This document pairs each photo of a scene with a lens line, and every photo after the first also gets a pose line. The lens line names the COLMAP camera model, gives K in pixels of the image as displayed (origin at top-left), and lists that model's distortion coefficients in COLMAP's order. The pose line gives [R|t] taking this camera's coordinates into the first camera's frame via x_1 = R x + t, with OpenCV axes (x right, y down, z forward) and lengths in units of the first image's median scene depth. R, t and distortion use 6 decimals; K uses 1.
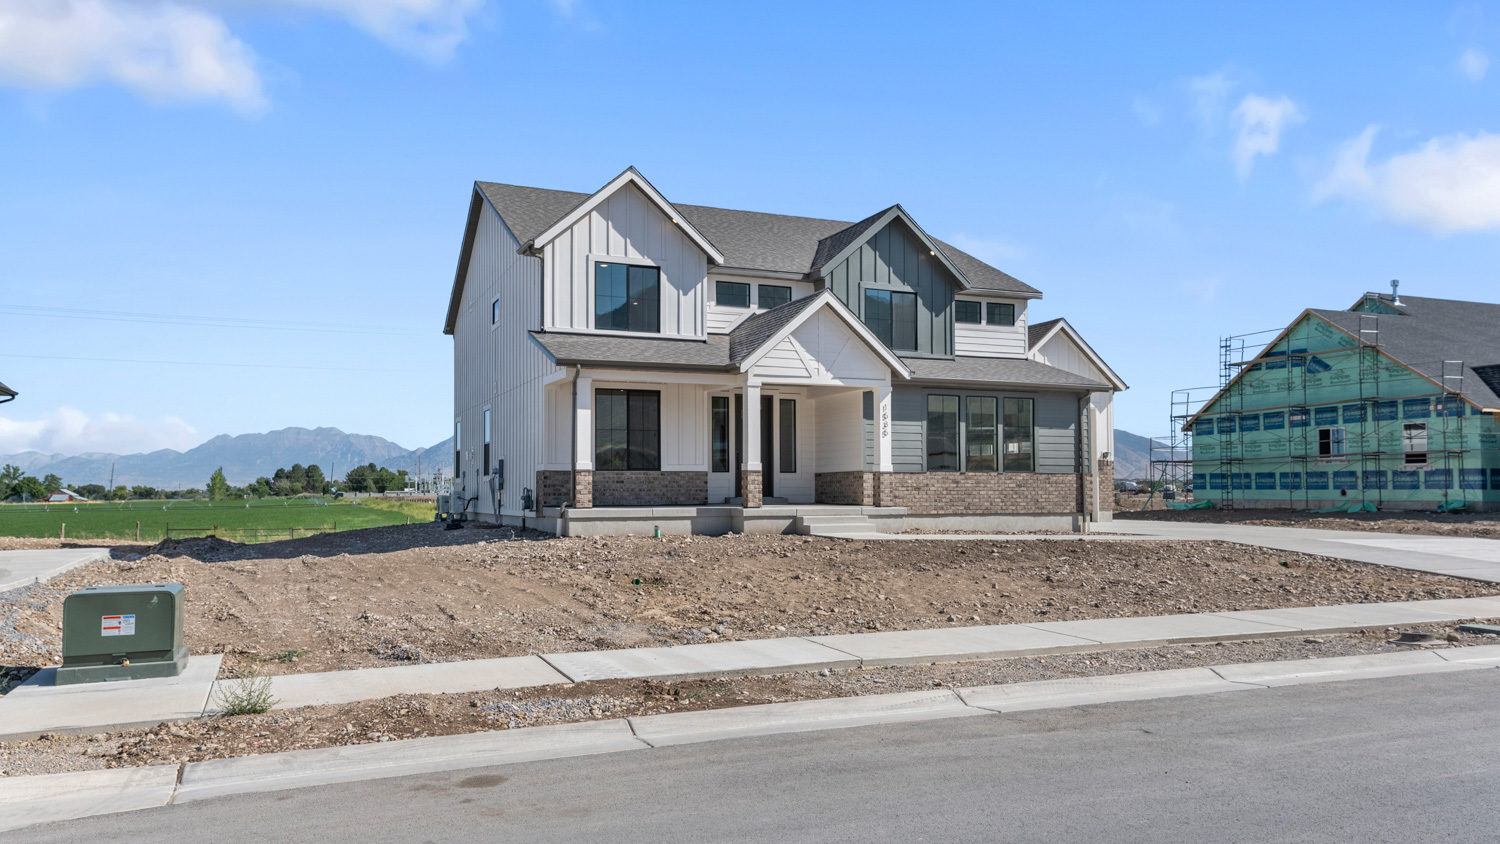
lens RADIAL K [[1049.3, 0, 750.0], [0, 1049.3, 422.0], [0, 0, 1]] dist [0.060813, -0.000079]
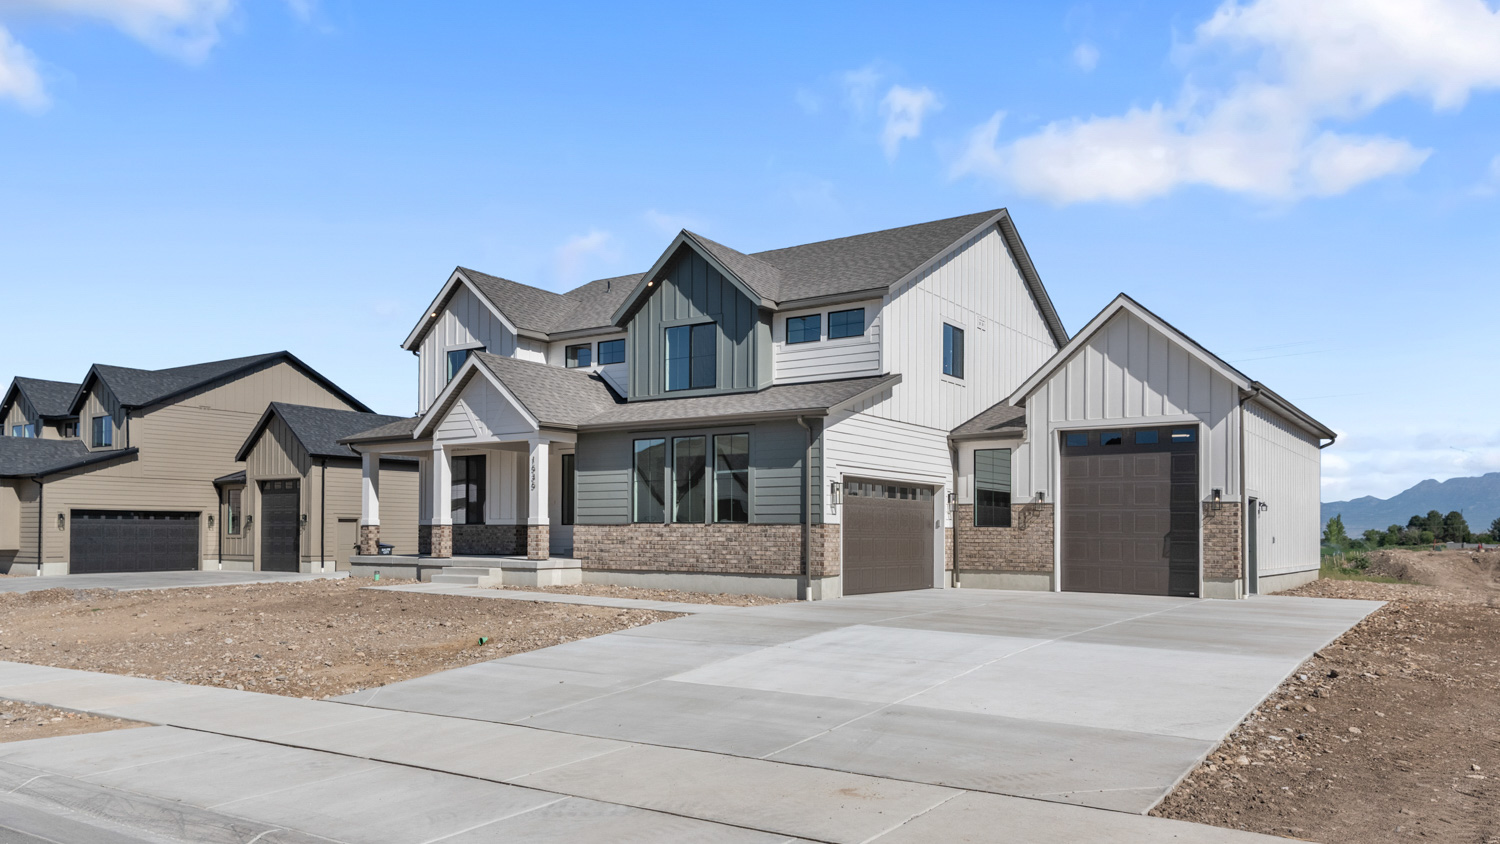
lens RADIAL K [[1098.7, 0, 749.7], [0, 1098.7, 484.4], [0, 0, 1]] dist [-0.065500, -0.000334]
pose [[0.556759, -0.035331, -0.829922, 0.983288], [0.046532, 0.998853, -0.011307, 0.027522], [0.829370, -0.032322, 0.557765, 0.529730]]
